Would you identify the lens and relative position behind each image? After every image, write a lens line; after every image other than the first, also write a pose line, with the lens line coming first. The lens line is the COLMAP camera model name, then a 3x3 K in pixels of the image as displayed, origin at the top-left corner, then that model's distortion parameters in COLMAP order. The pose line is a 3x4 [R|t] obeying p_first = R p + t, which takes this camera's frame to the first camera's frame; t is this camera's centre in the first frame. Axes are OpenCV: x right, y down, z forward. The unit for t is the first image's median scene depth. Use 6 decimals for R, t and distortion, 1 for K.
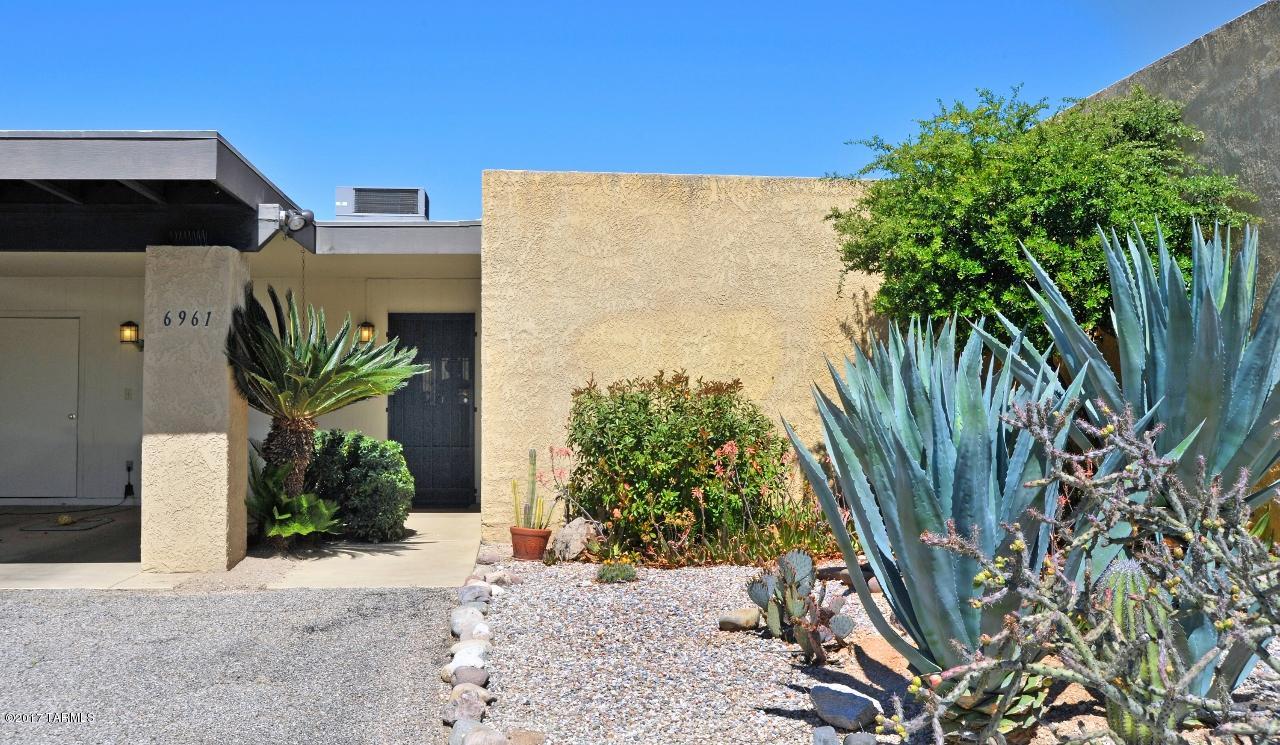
lens RADIAL K [[1223.2, 0, 640.0], [0, 1223.2, 372.5], [0, 0, 1]] dist [-0.003238, 0.009748]
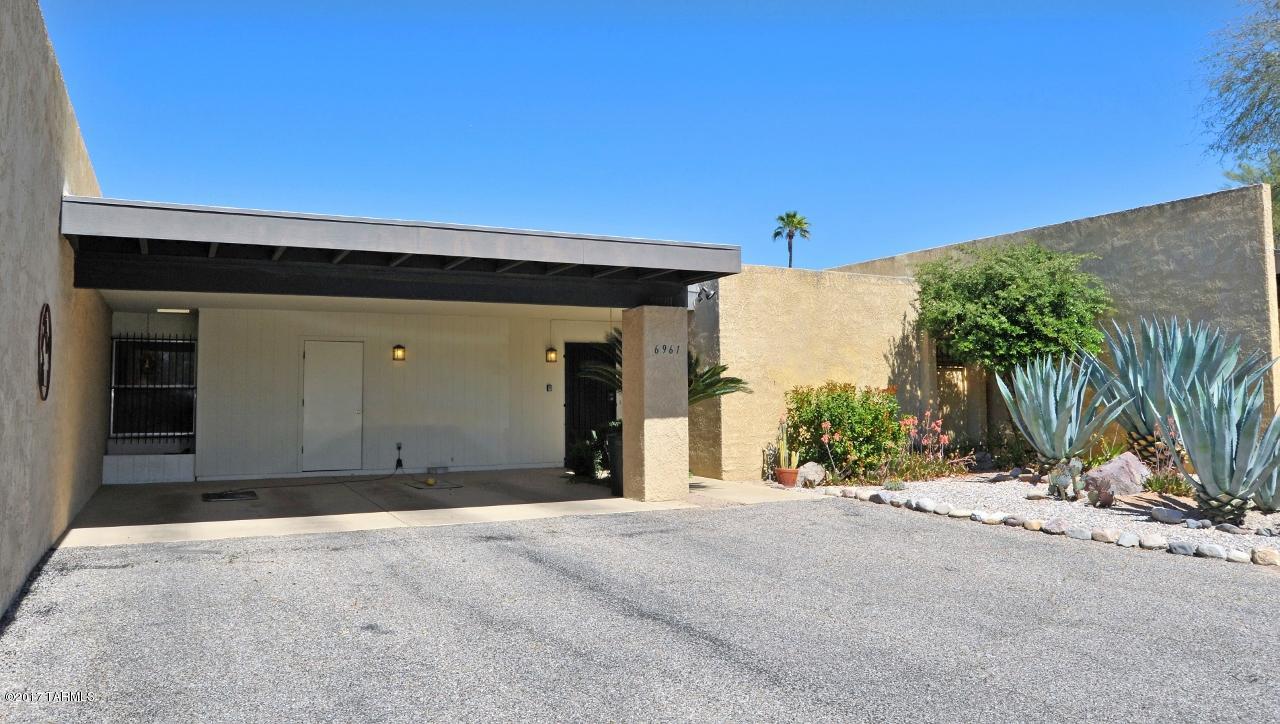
lens RADIAL K [[902.3, 0, 640.0], [0, 902.3, 362.0], [0, 0, 1]] dist [-0.002432, -0.001532]
pose [[0.917136, 0.009376, 0.398464, -0.728811], [-0.001487, 0.999797, -0.020105, -0.001417], [-0.398571, 0.017847, 0.916964, -0.101508]]
